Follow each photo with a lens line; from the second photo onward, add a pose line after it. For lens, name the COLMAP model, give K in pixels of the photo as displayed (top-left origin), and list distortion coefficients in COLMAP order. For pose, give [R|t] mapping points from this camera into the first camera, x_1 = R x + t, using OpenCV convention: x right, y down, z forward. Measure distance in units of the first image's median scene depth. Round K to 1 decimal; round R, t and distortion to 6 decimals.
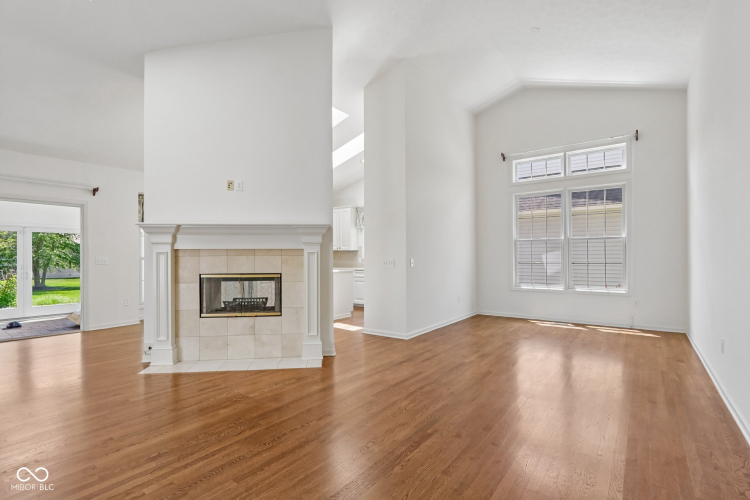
lens RADIAL K [[355.3, 0, 373.8], [0, 355.3, 255.5], [0, 0, 1]] dist [-0.009686, -0.000315]
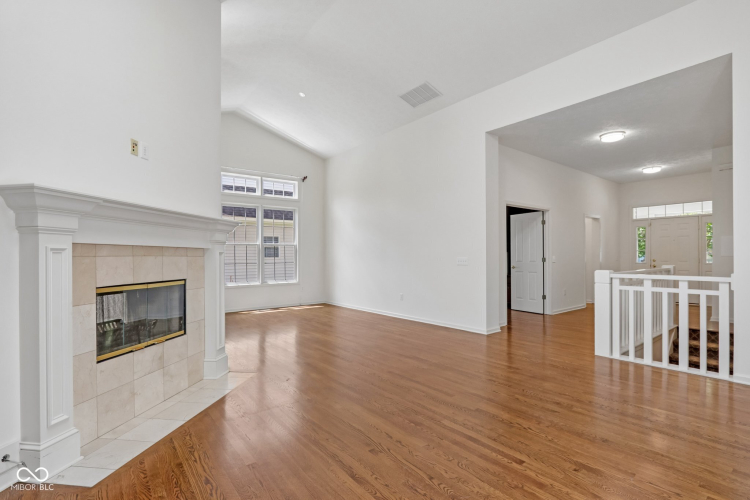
lens RADIAL K [[355.3, 0, 373.8], [0, 355.3, 255.5], [0, 0, 1]] dist [-0.009686, -0.000315]
pose [[0.265832, 0.006243, 0.963999, -0.892664], [-0.000255, 0.999979, -0.006406, 0.003741], [-0.964019, 0.001457, 0.265828, 0.399324]]
